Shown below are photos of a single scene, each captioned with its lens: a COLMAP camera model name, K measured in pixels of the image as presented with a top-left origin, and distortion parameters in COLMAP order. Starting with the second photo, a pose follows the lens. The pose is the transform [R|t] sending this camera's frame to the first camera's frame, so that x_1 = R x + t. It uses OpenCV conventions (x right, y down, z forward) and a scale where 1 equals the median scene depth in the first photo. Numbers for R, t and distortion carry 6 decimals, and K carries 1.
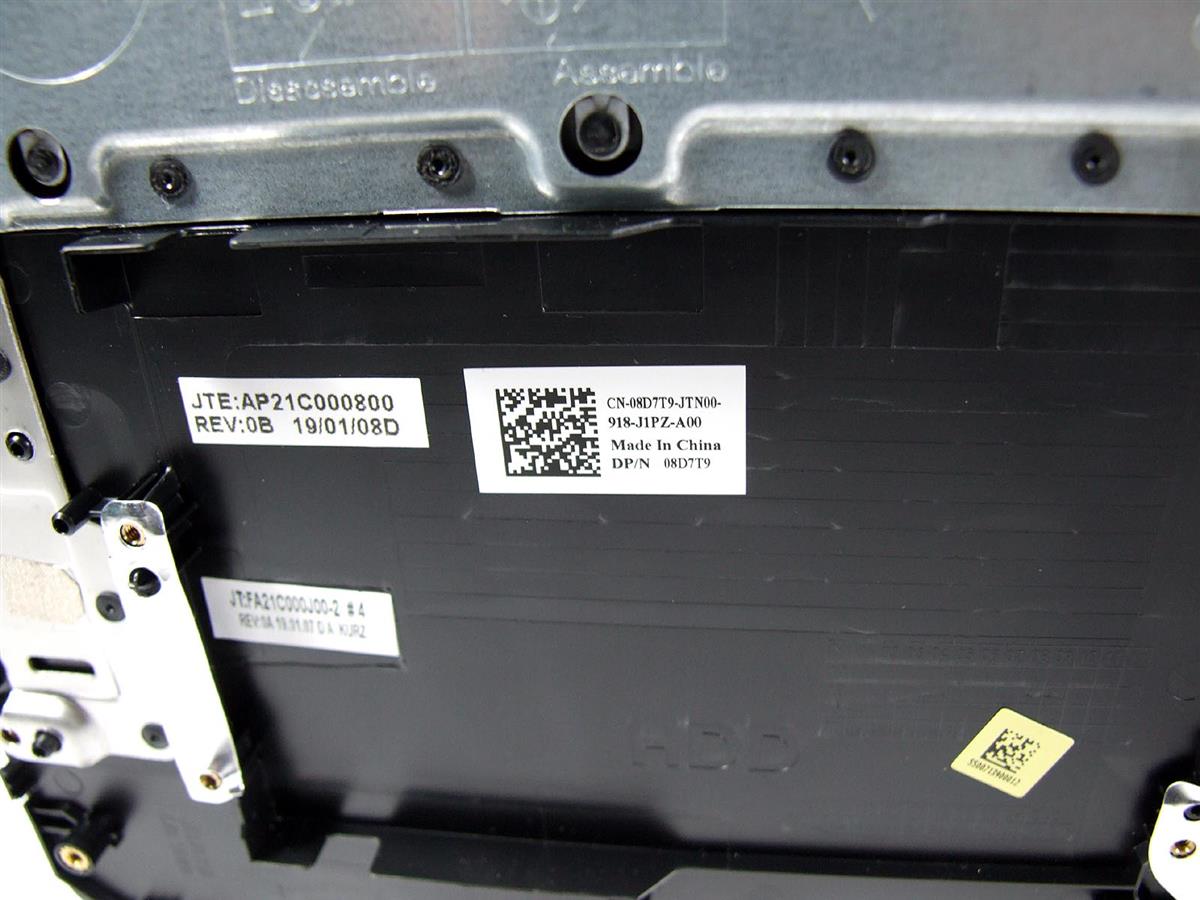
lens RADIAL K [[928.8, 0, 597.2], [0, 928.8, 456.1], [0, 0, 1]] dist [-0.153153, 0.081526]
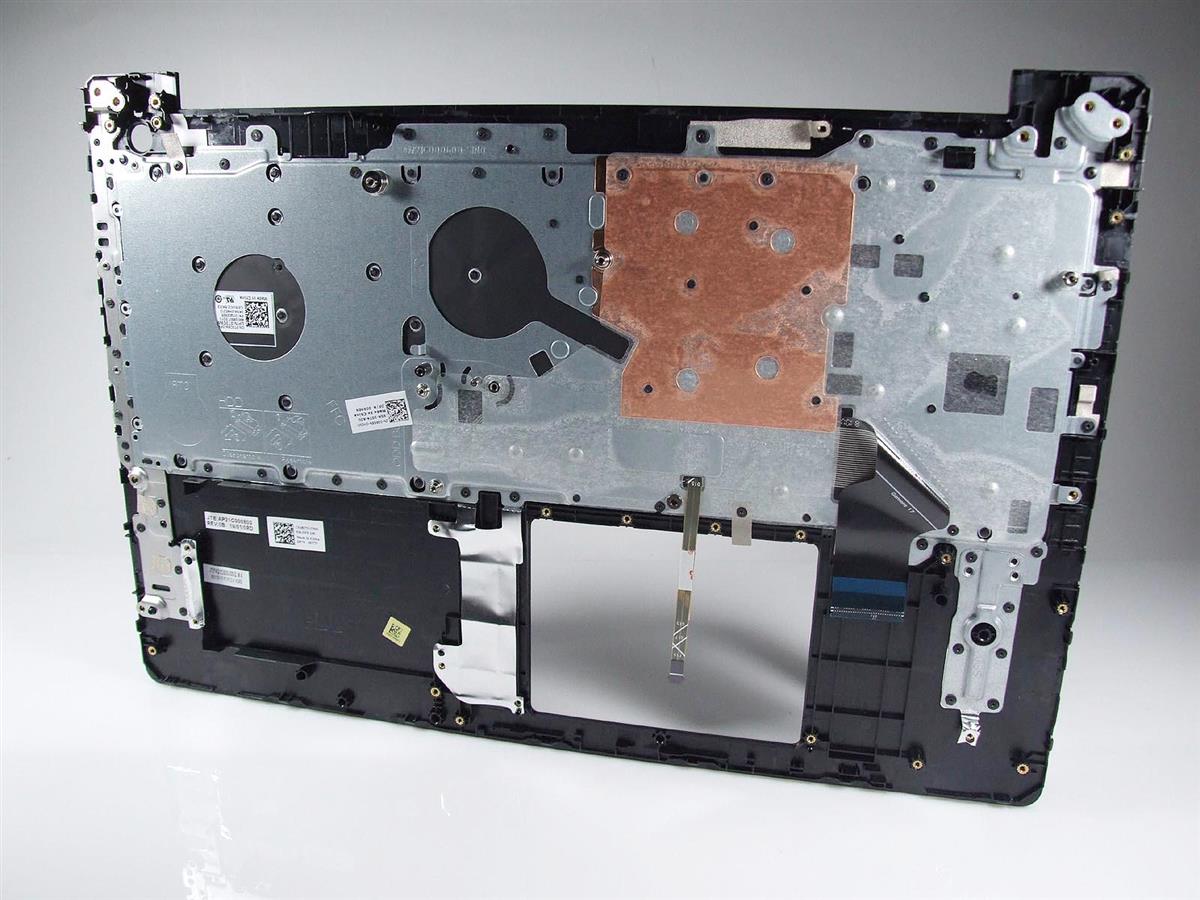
lens RADIAL K [[928.8, 0, 605.4], [0, 928.8, 448.4], [0, 0, 1]] dist [-0.153153, 0.081526]
pose [[0.994403, 0.085272, -0.062378, 1.571542], [-0.095515, 0.977936, -0.185790, 0.221632], [0.045159, 0.190708, 0.980608, -2.988932]]
